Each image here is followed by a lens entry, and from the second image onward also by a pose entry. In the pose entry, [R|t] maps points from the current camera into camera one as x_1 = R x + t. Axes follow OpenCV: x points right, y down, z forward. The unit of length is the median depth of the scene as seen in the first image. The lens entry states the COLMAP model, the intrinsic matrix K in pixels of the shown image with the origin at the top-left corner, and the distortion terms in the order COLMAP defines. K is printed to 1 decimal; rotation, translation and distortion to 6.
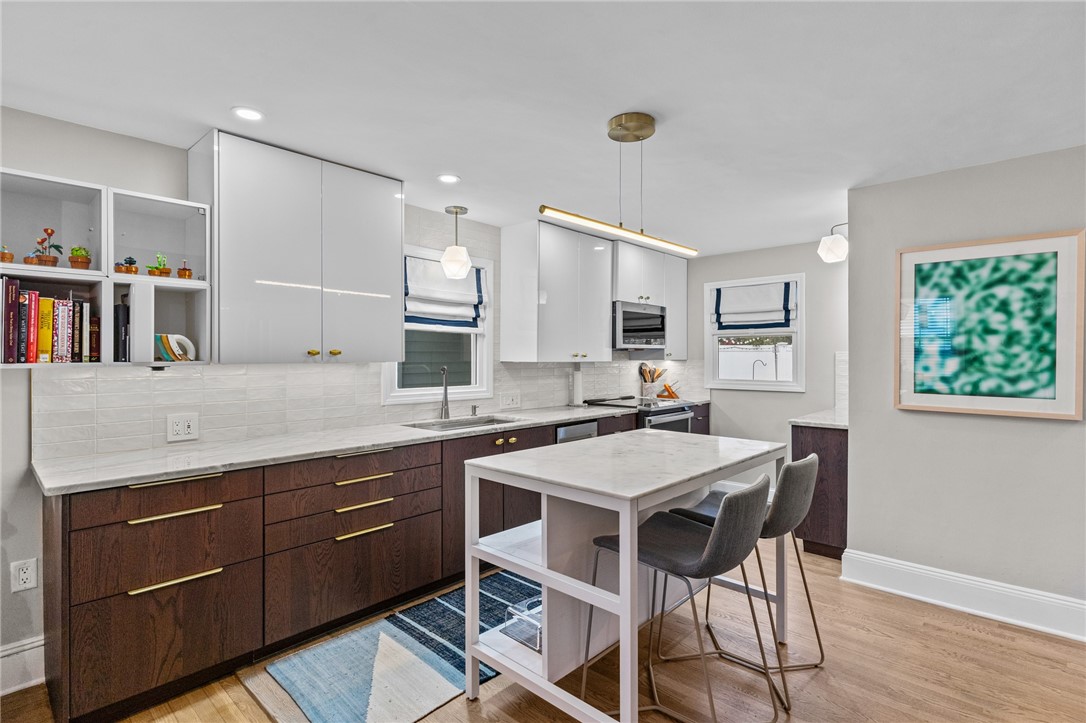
lens RADIAL K [[532.7, 0, 548.2], [0, 532.7, 356.9], [0, 0, 1]] dist [0.000851, -0.000050]
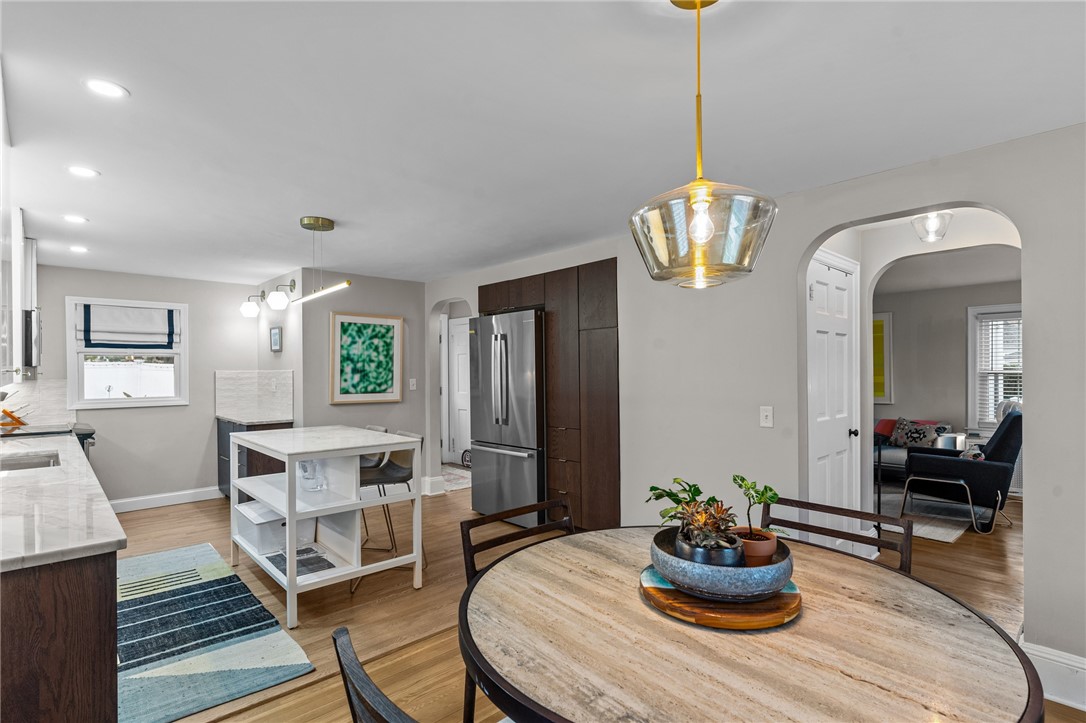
lens RADIAL K [[524.4, 0, 551.8], [0, 524.4, 366.7], [0, 0, 1]] dist [0.002106, -0.000811]
pose [[0.062808, 0.010806, 0.997967, -1.070584], [0.007643, 0.999907, -0.011308, 0.001617], [-0.997996, 0.008338, 0.062720, 0.196005]]
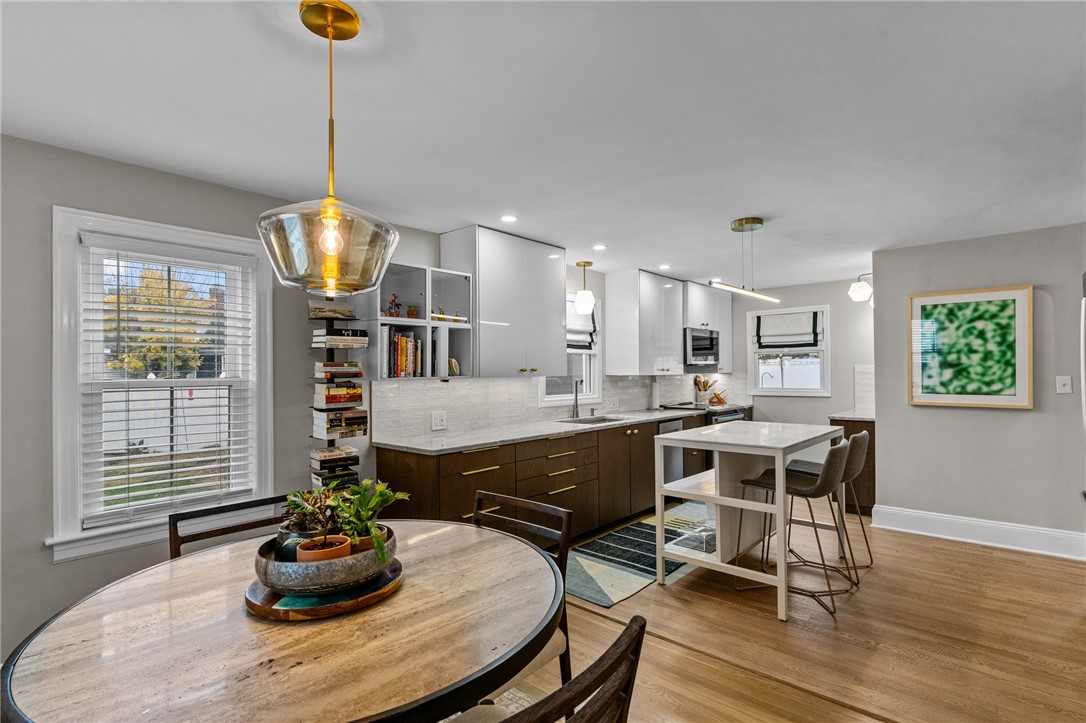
lens RADIAL K [[524.4, 0, 551.8], [0, 524.4, 366.7], [0, 0, 1]] dist [0.002106, -0.000811]
pose [[0.999684, -0.009291, 0.023359, -0.377171], [0.009531, 0.999903, -0.010205, -0.000676], [-0.023262, 0.010424, 0.999675, -0.433735]]
